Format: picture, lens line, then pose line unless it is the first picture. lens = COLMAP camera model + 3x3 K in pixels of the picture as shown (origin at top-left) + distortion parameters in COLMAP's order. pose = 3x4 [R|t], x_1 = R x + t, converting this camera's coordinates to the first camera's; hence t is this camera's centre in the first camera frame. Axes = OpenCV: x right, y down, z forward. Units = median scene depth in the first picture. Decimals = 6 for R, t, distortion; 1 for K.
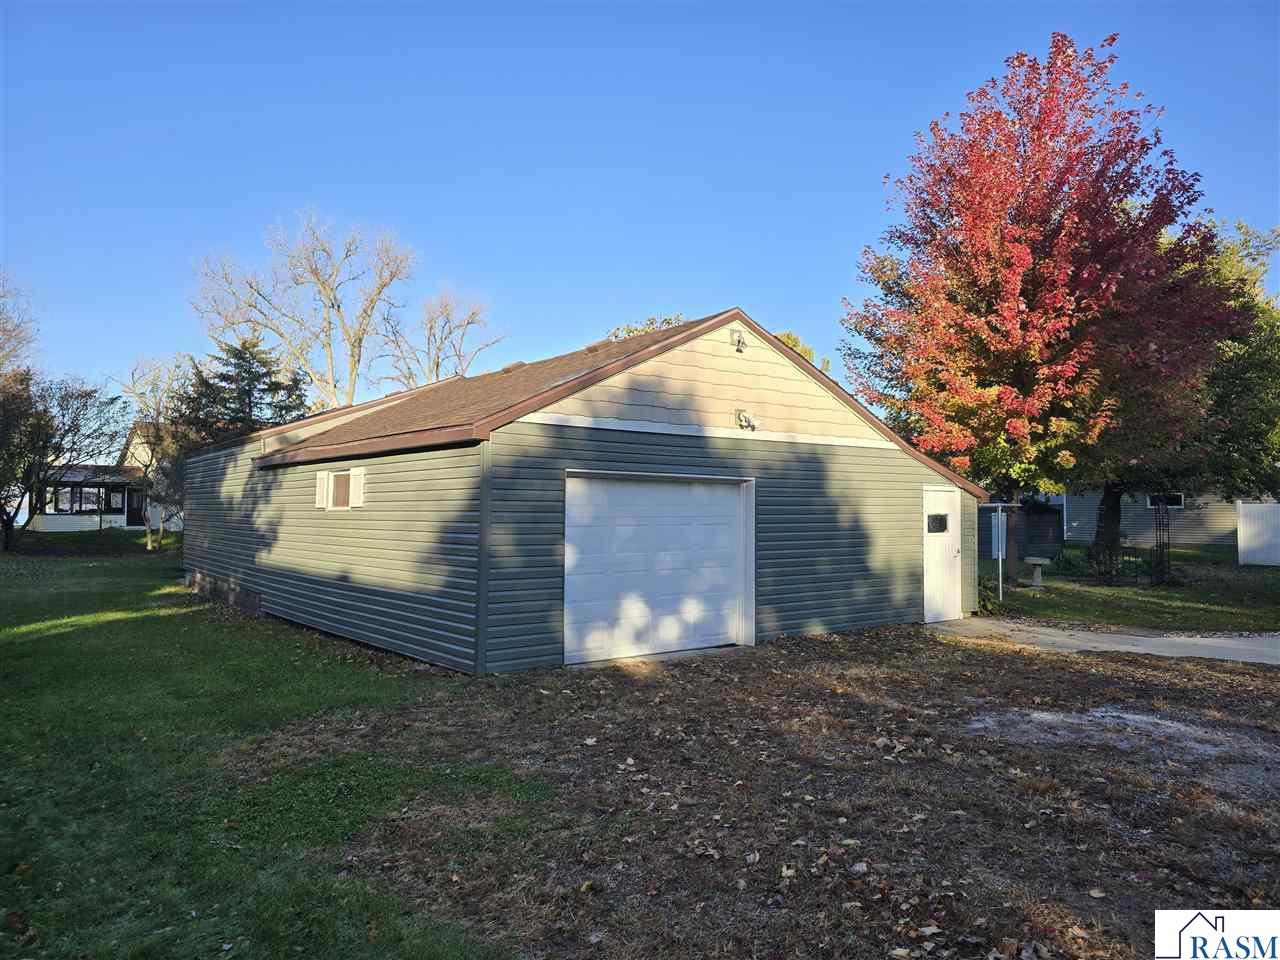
lens RADIAL K [[858.8, 0, 629.1], [0, 858.8, 478.8], [0, 0, 1]] dist [0.045609, -0.020664]
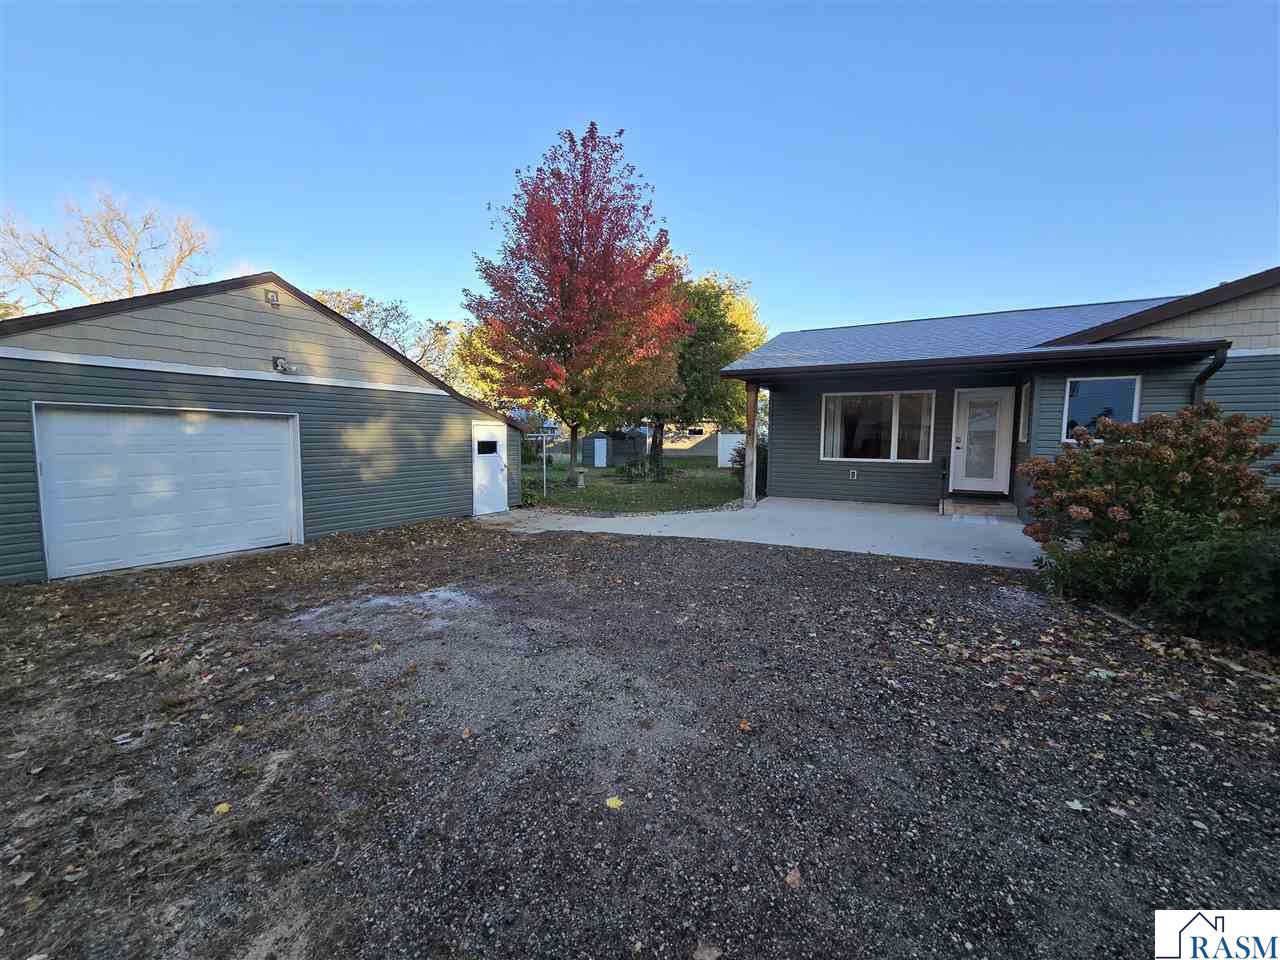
lens RADIAL K [[521.9, 0, 639.5], [0, 521.9, 480.2], [0, 0, 1]] dist [0.003971, -0.000419]
pose [[0.928818, -0.027851, 0.369488, 0.297190], [-0.016691, 0.993014, 0.116807, -0.001332], [-0.370160, -0.114659, 0.921865, 0.084887]]
